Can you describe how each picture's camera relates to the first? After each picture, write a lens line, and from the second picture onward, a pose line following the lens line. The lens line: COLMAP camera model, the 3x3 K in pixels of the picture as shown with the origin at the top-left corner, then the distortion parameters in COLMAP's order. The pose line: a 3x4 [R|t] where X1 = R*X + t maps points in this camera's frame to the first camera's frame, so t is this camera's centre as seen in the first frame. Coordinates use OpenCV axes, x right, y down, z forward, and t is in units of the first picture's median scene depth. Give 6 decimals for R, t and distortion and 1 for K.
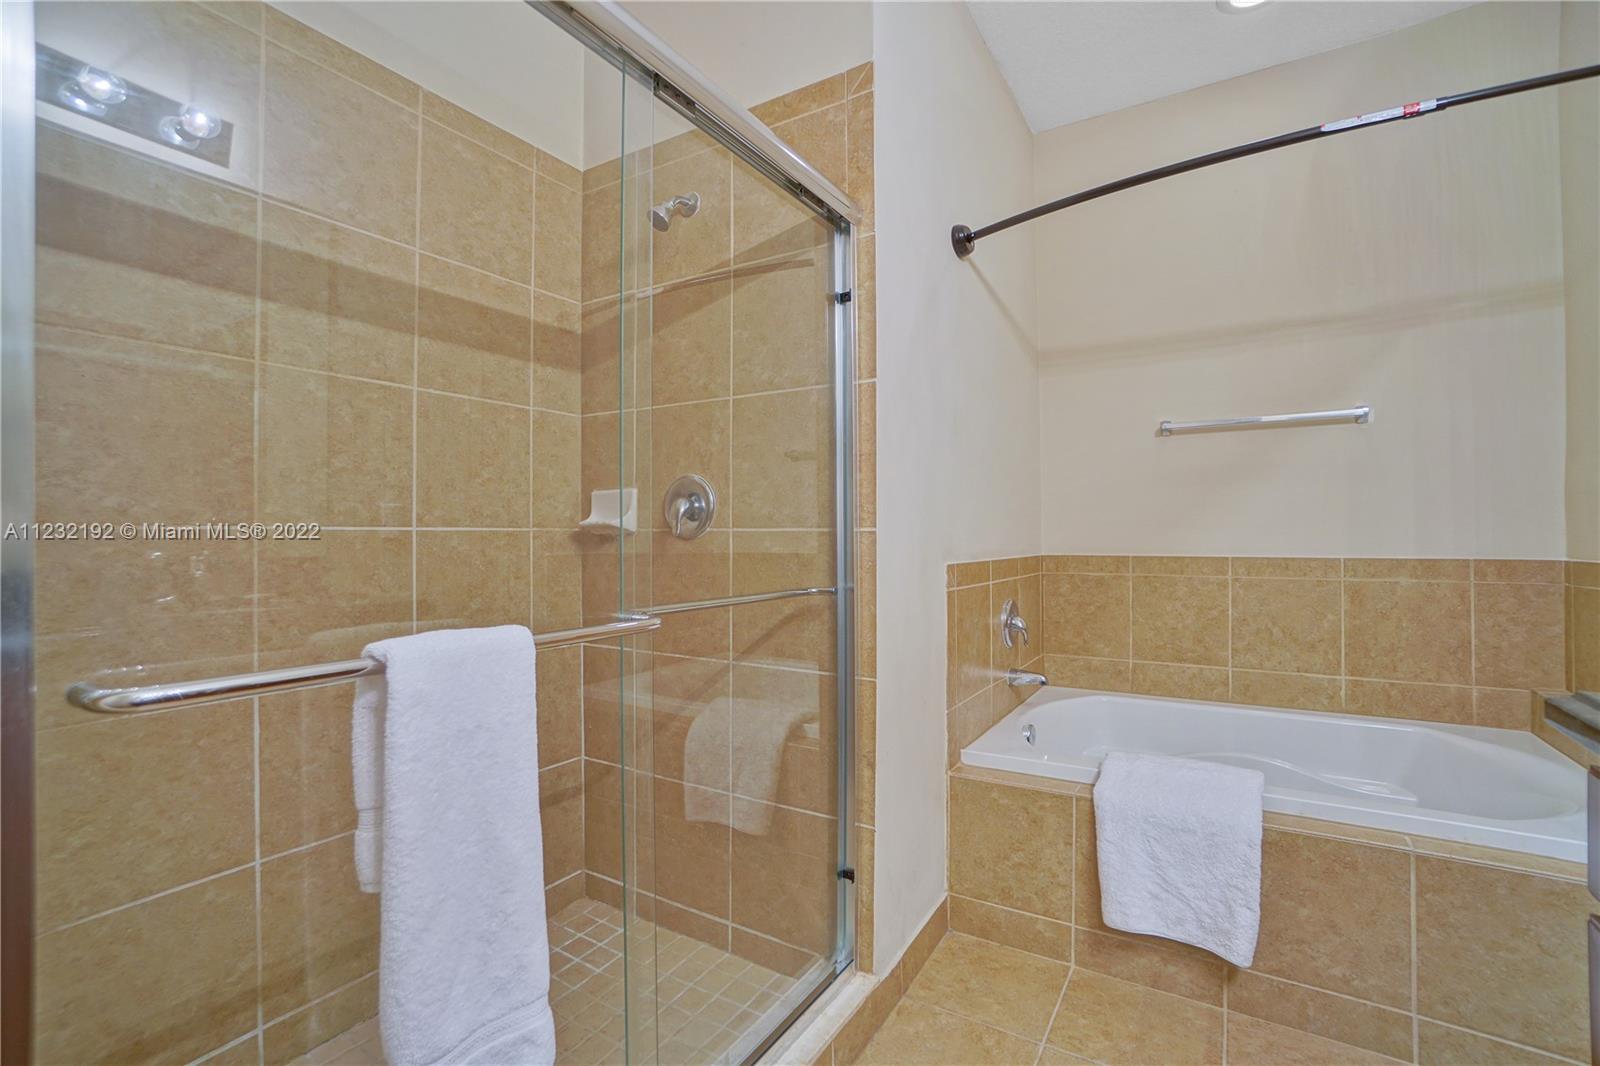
lens RADIAL K [[721.8, 0, 788.5], [0, 721.8, 530.3], [0, 0, 1]] dist [-0.056704, 0.023101]
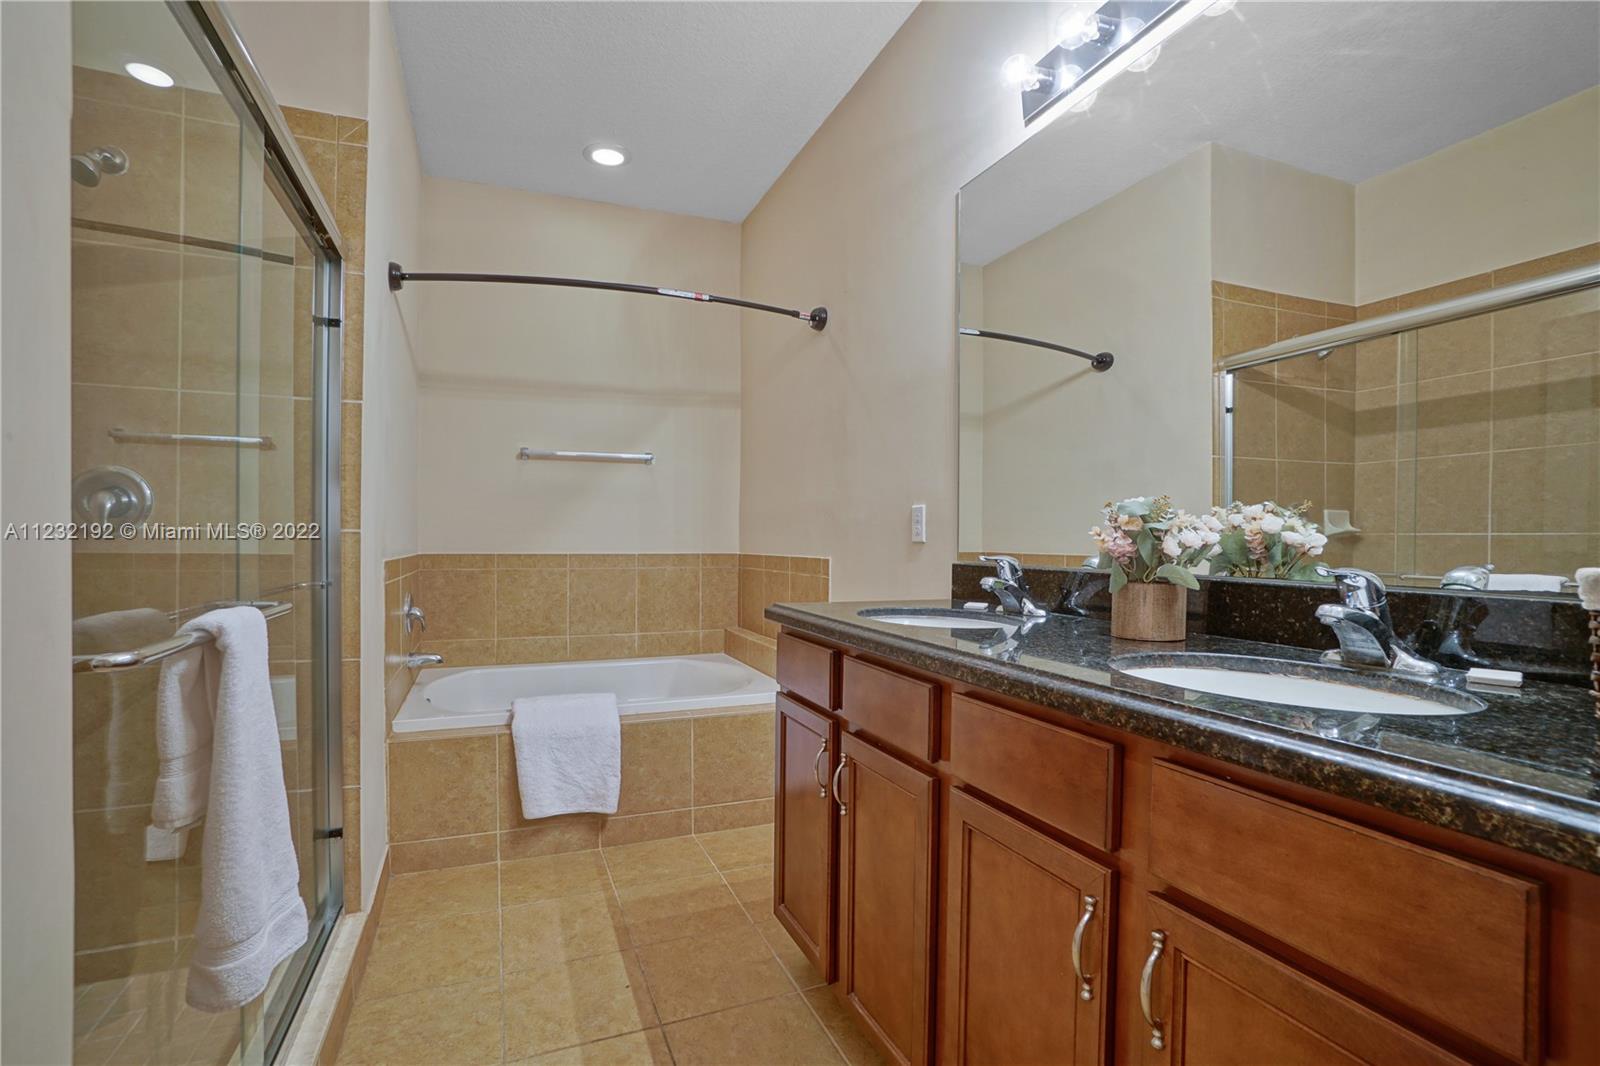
lens RADIAL K [[728.0, 0, 783.4], [0, 728.0, 551.5], [0, 0, 1]] dist [-0.050099, 0.000322]
pose [[0.588173, -0.005698, 0.808715, -0.360972], [-0.016547, 0.999681, 0.019077, -0.000231], [-0.808566, -0.024602, 0.587892, -0.206005]]
